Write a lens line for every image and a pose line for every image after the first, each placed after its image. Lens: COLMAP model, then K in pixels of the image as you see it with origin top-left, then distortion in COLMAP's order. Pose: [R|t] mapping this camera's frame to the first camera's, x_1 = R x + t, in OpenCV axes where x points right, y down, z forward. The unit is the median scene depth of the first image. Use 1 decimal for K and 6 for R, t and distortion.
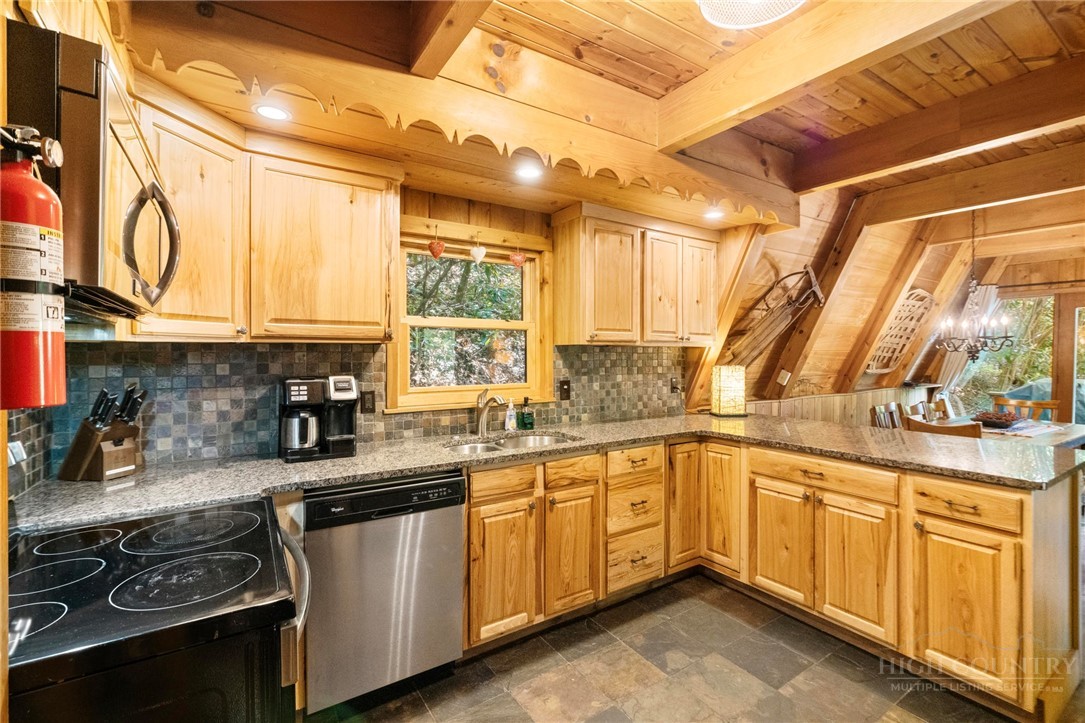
lens RADIAL K [[488.7, 0, 549.5], [0, 488.7, 349.5], [0, 0, 1]] dist [-0.000931, 0.000422]
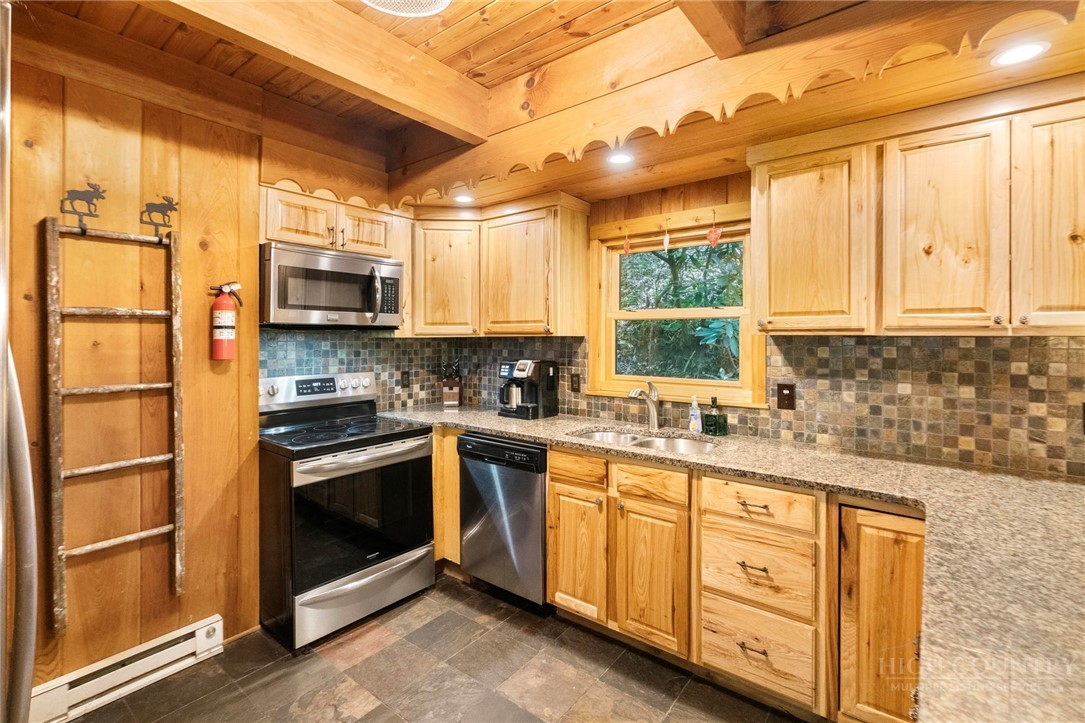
lens RADIAL K [[477.5, 0, 545.4], [0, 477.5, 329.4], [0, 0, 1]] dist [-0.009746, -0.000041]
pose [[0.323742, -0.016911, -0.945994, 0.708653], [0.003465, 0.999855, -0.016688, -0.008584], [0.946139, 0.002124, 0.323754, 0.495596]]
